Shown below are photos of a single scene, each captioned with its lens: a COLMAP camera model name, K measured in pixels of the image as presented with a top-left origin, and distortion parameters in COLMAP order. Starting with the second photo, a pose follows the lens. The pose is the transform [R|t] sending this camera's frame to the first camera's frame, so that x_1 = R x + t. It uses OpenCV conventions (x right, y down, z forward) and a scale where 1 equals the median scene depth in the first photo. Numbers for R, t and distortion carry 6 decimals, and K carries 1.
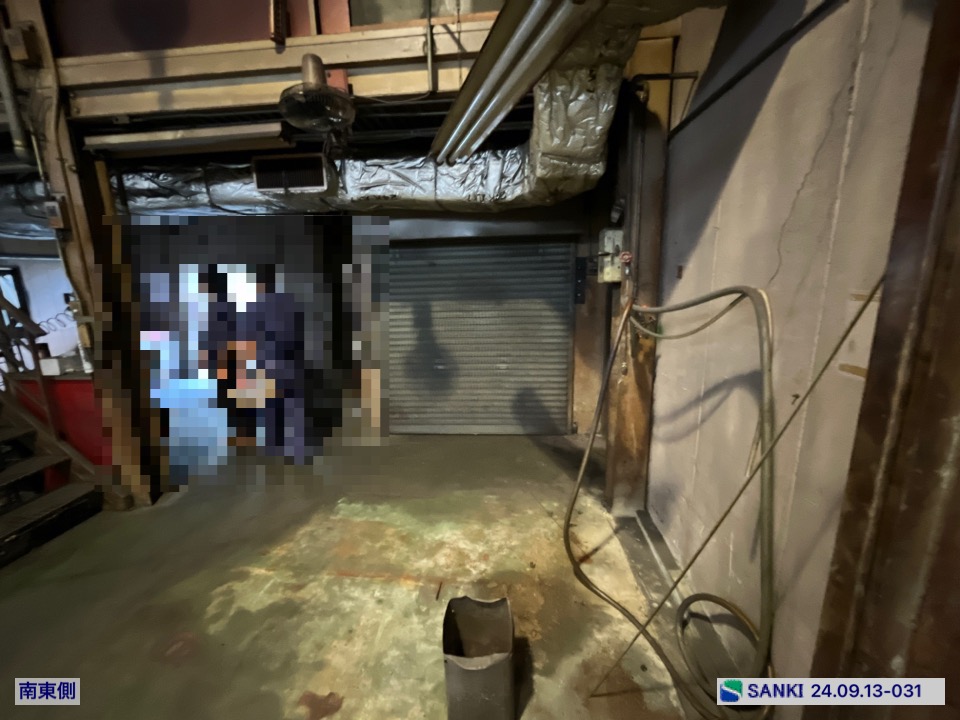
lens RADIAL K [[387.3, 0, 475.5], [0, 387.3, 361.3], [0, 0, 1]] dist [-0.002787, -0.000260]
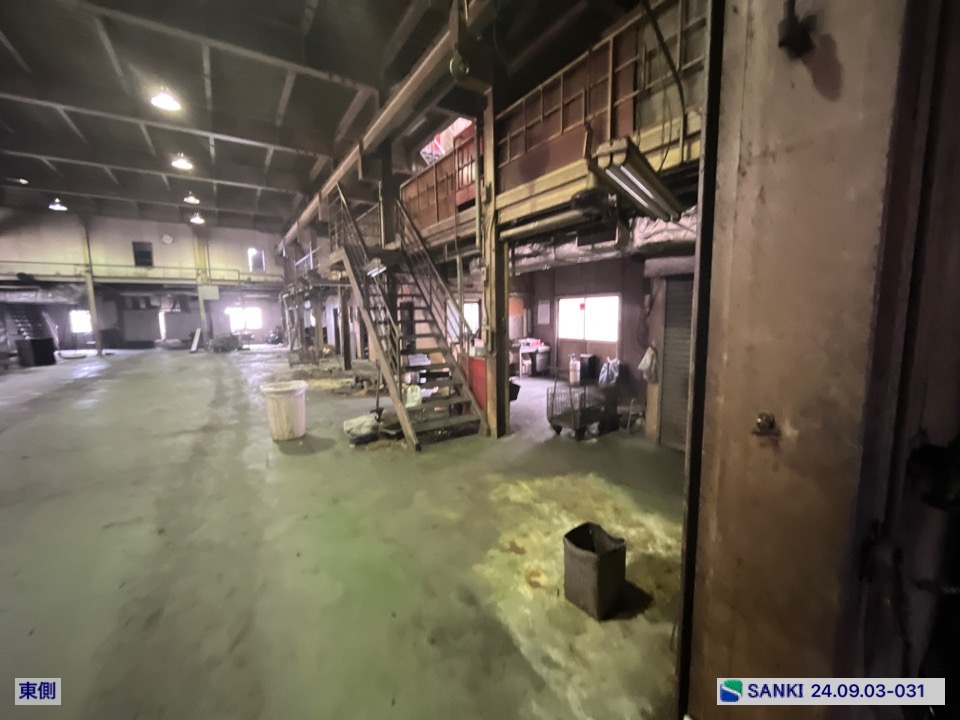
lens RADIAL K [[387.3, 0, 482.7], [0, 387.3, 359.3], [0, 0, 1]] dist [-0.002787, -0.000260]
pose [[0.628317, 0.108256, -0.770389, 0.463077], [-0.161004, 0.986926, 0.007372, 0.031133], [0.761115, 0.119403, 0.637532, -0.203890]]
